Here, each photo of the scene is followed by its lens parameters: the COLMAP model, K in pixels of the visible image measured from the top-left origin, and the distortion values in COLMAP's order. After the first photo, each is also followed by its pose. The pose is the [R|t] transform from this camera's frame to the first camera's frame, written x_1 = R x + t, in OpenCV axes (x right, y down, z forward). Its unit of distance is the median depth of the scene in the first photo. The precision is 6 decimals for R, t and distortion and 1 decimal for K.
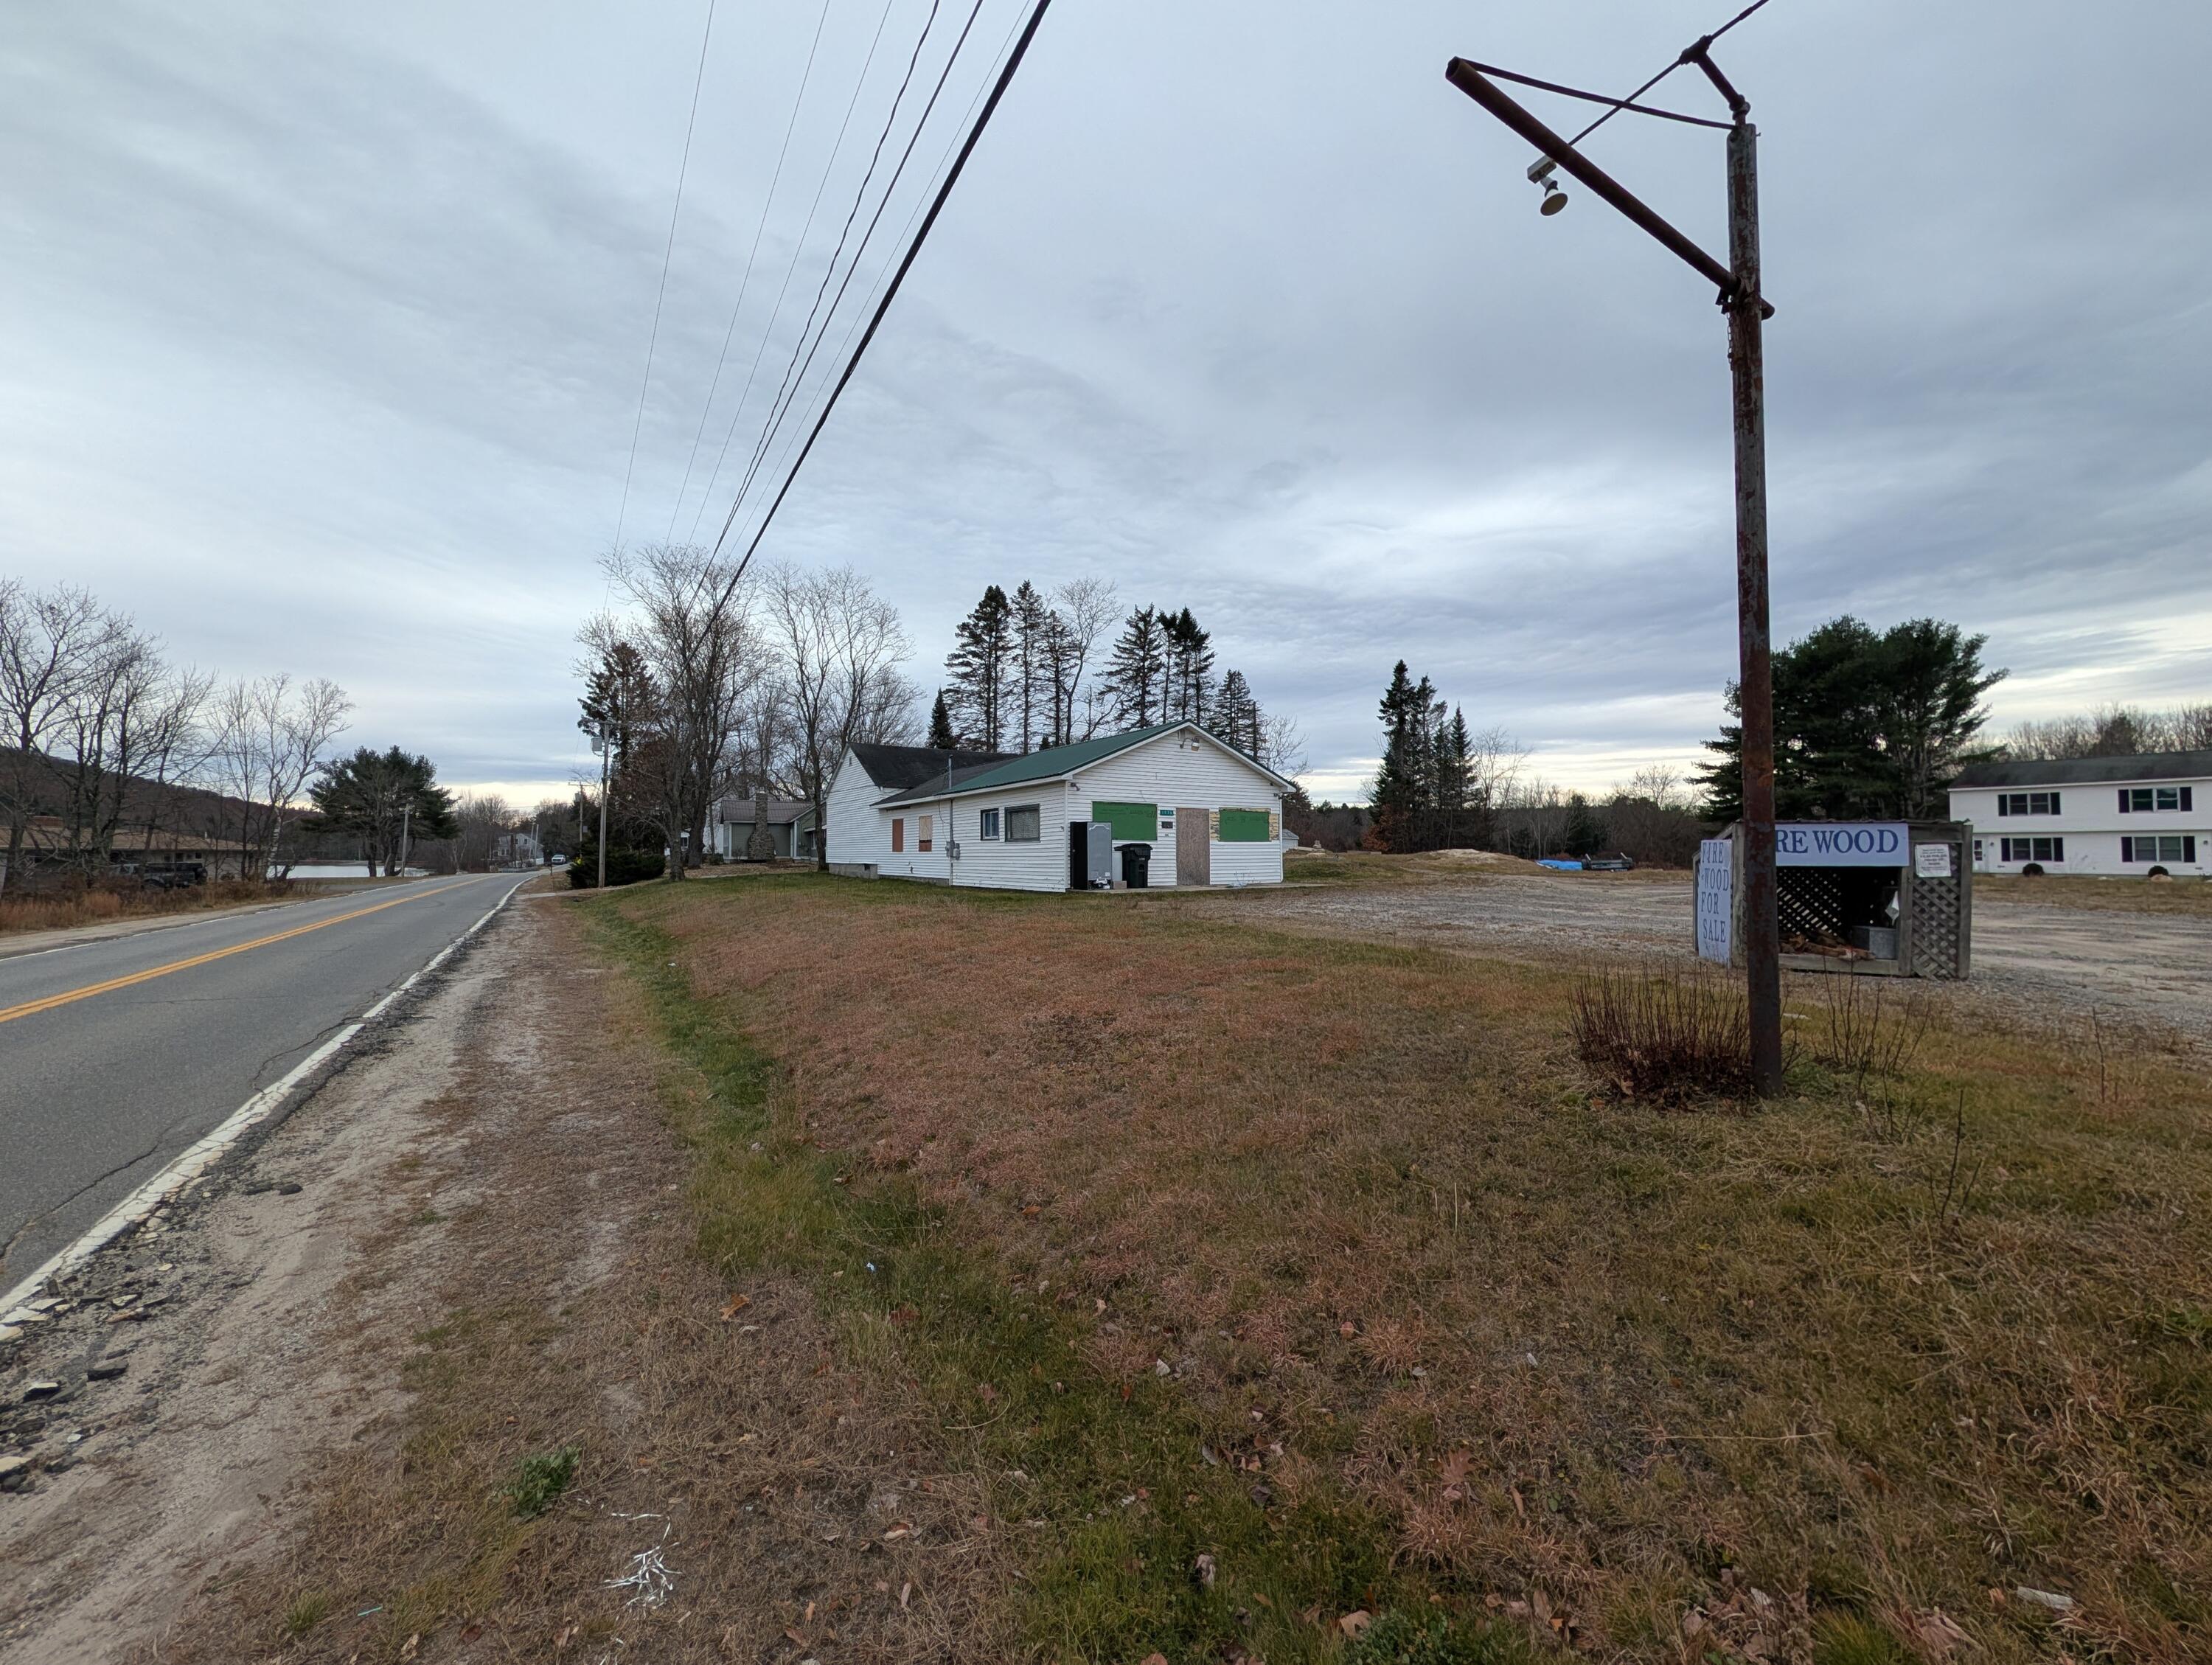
lens RADIAL K [[843.4, 0, 1106.0], [0, 843.4, 832.5], [0, 0, 1]] dist [0.000503, -0.000112]
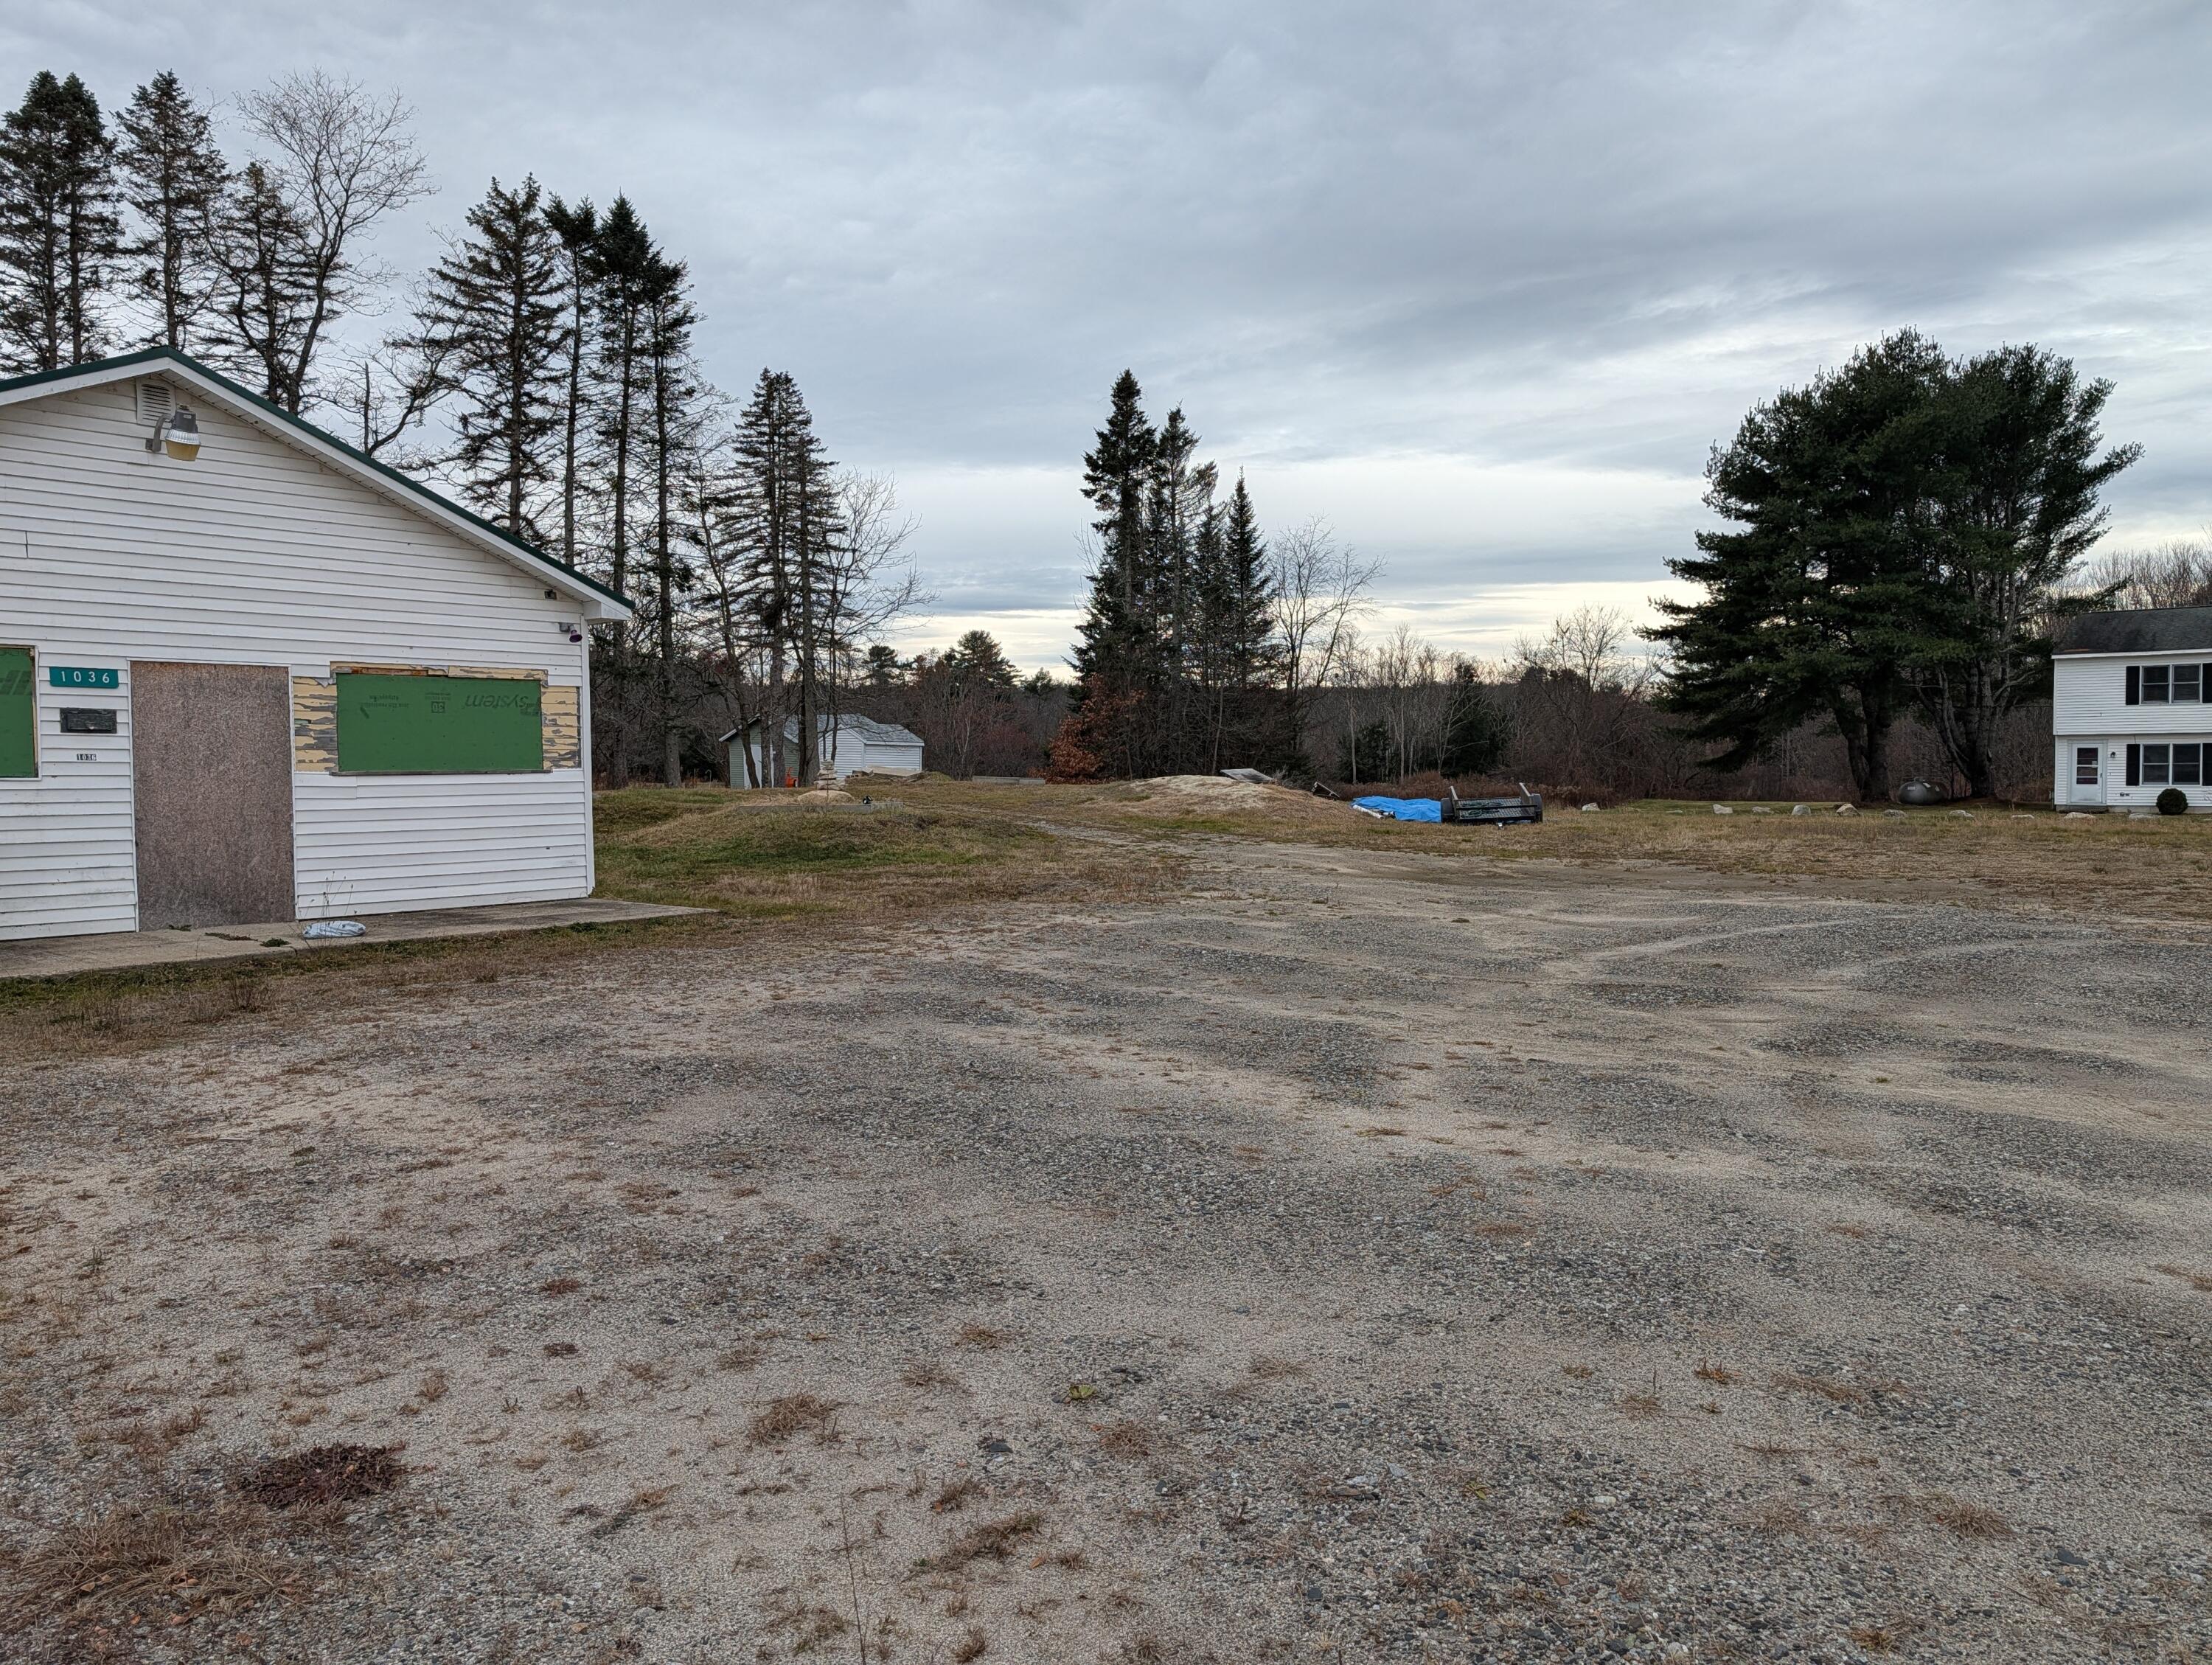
lens RADIAL K [[1583.2, 0, 1106.0], [0, 1583.2, 832.5], [0, 0, 1]] dist [0.019595, -0.006560]
pose [[0.959639, -0.016951, 0.280722, 0.097699], [-0.001510, 0.997857, 0.065417, -0.002813], [-0.281229, -0.063200, 0.957557, 0.151958]]
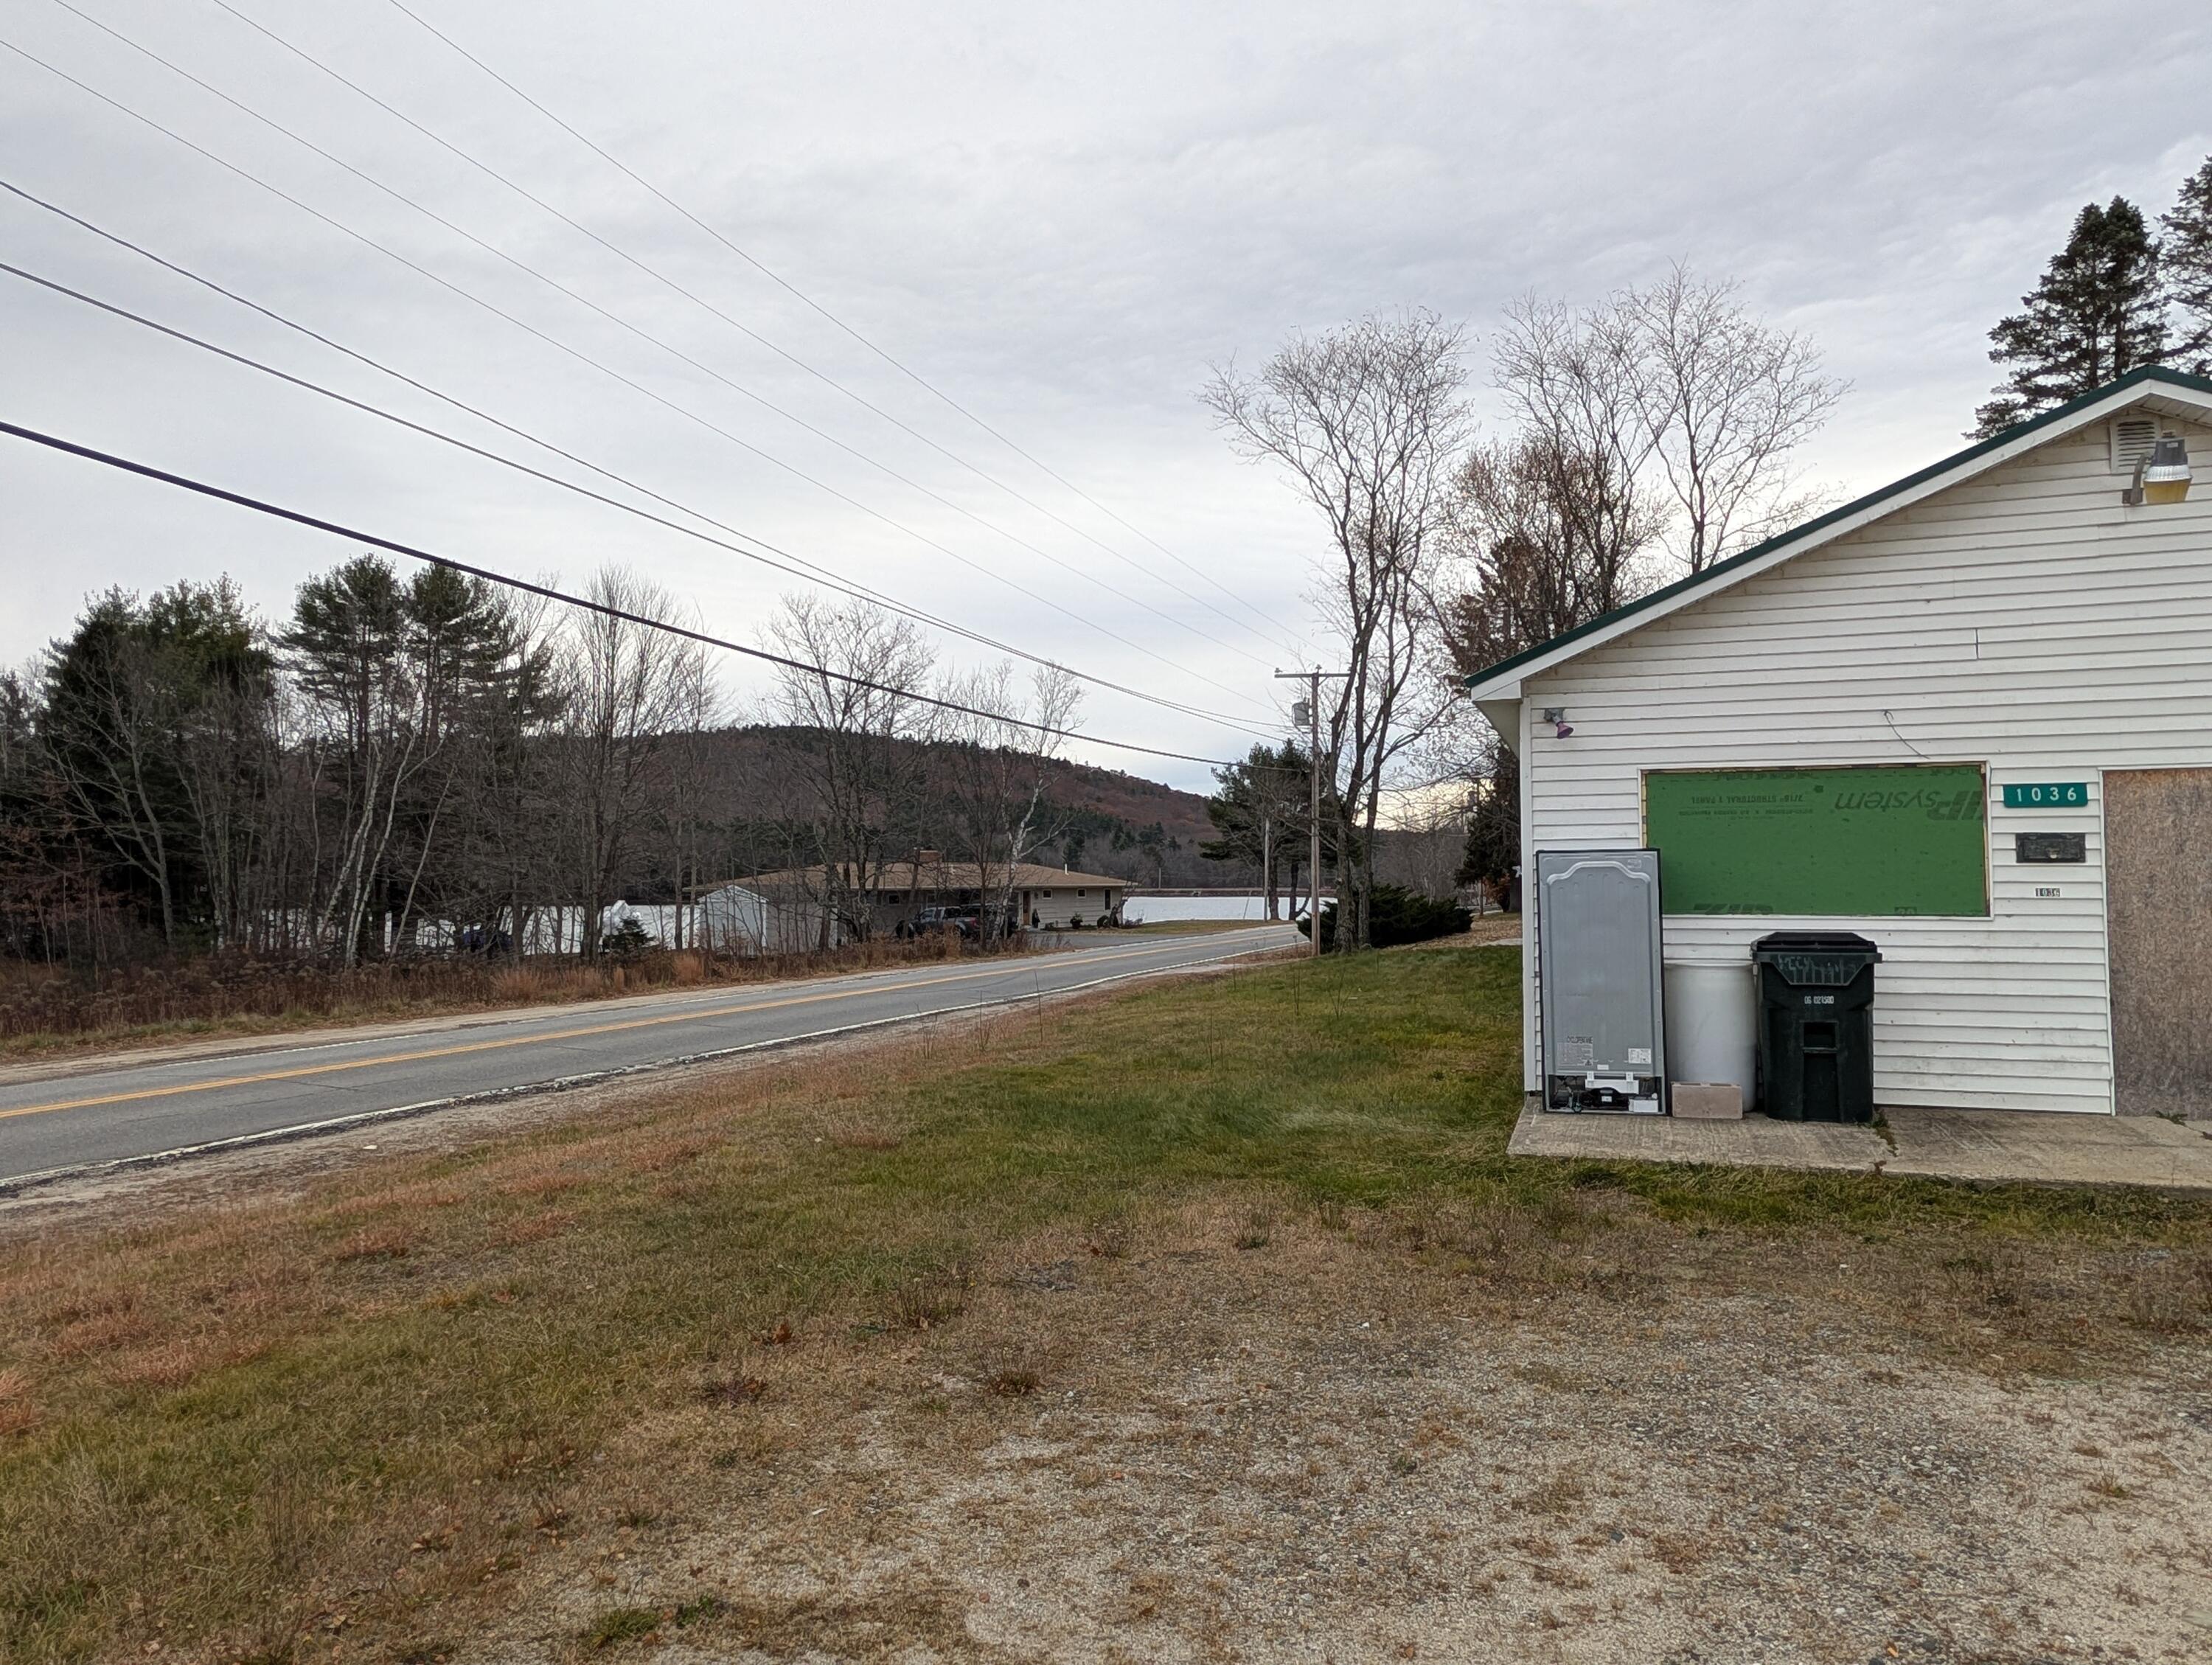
lens RADIAL K [[1453.6, 0, 1108.8], [0, 1453.6, 819.9], [0, 0, 1]] dist [-0.000483, -0.000683]
pose [[0.613644, -0.038284, -0.788654, 0.089463], [0.025992, 0.999262, -0.028284, -0.004755], [0.789155, -0.003142, 0.614186, 0.215838]]
